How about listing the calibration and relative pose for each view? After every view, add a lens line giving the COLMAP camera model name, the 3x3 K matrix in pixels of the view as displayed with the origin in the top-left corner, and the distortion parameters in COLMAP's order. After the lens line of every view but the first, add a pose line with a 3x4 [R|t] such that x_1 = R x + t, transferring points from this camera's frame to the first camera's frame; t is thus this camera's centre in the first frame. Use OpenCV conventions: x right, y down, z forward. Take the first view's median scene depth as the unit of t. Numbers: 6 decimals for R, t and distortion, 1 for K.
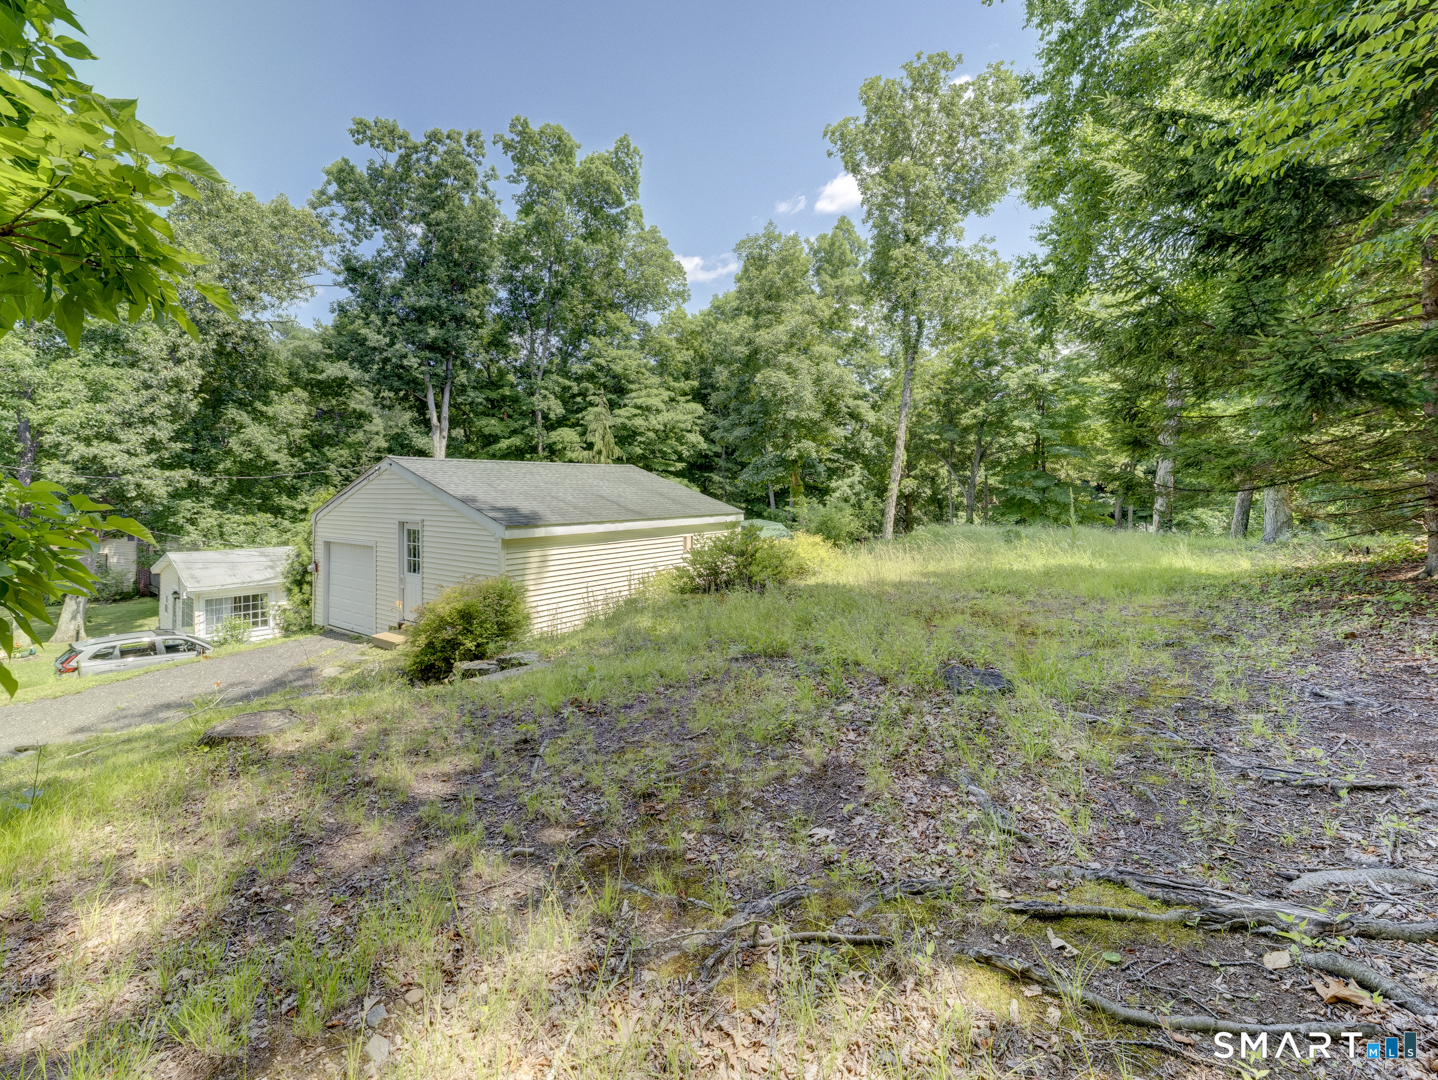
lens RADIAL K [[644.1, 0, 718.2], [0, 644.1, 483.6], [0, 0, 1]] dist [-0.009426, -0.000365]
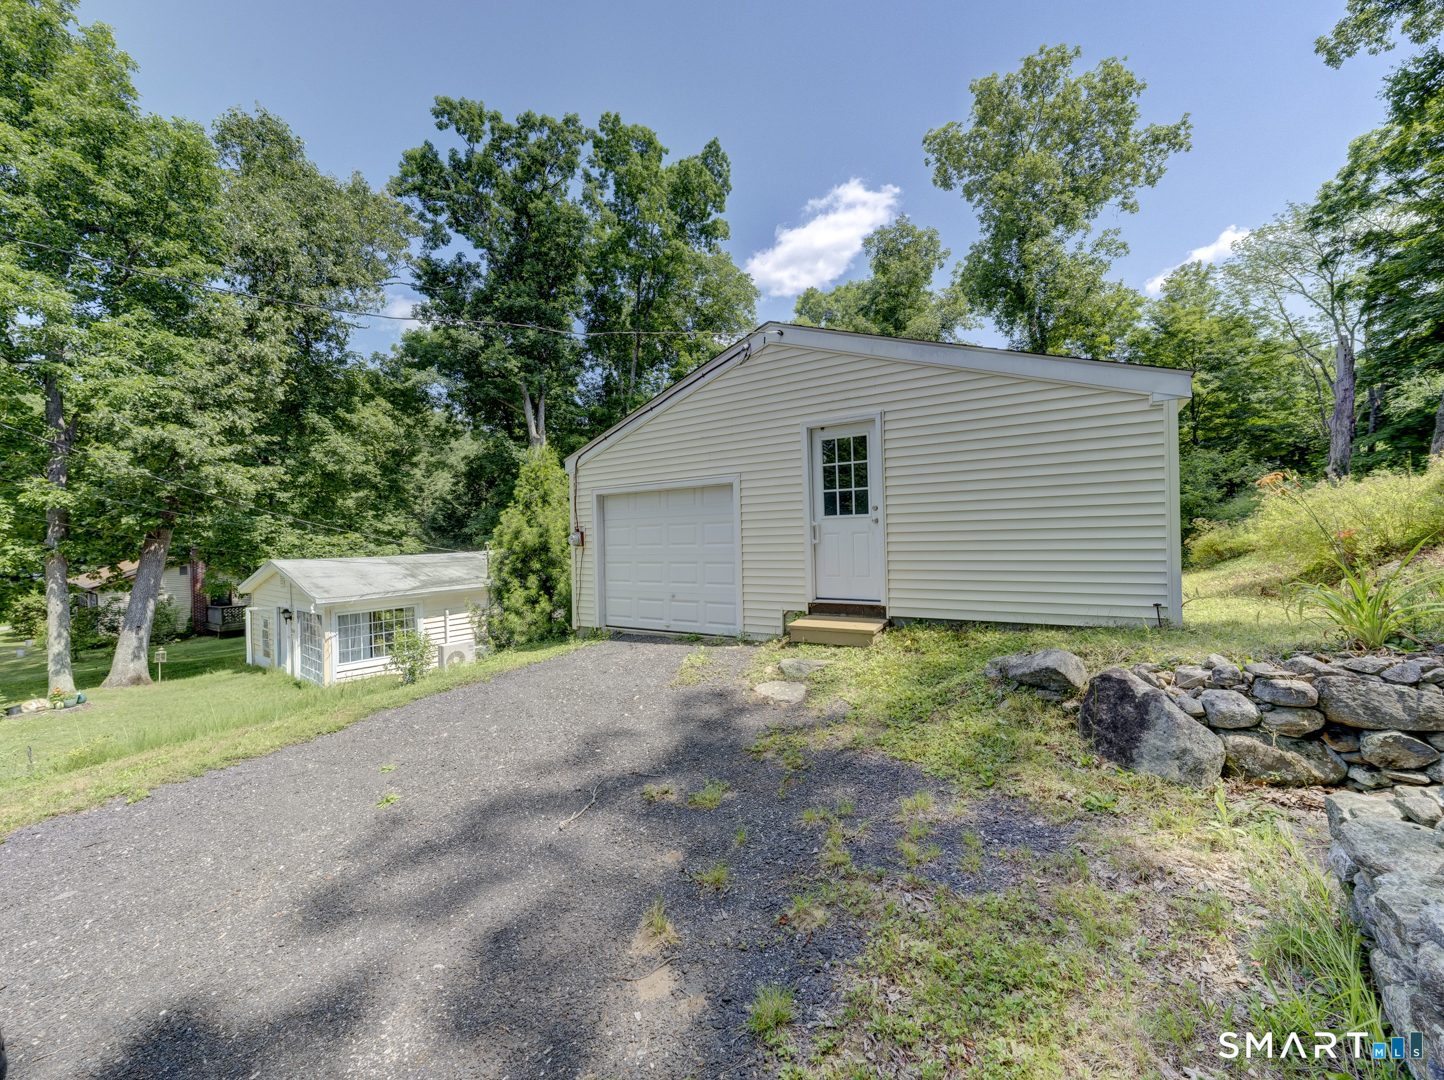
lens RADIAL K [[556.1, 0, 722.0], [0, 556.1, 540.0], [0, 0, 1]] dist [-0.003305, -0.000366]
pose [[0.998515, -0.019509, 0.050855, -0.247397], [0.019100, 0.999781, 0.008518, 0.062317], [-0.051010, -0.007534, 0.998670, 0.217607]]
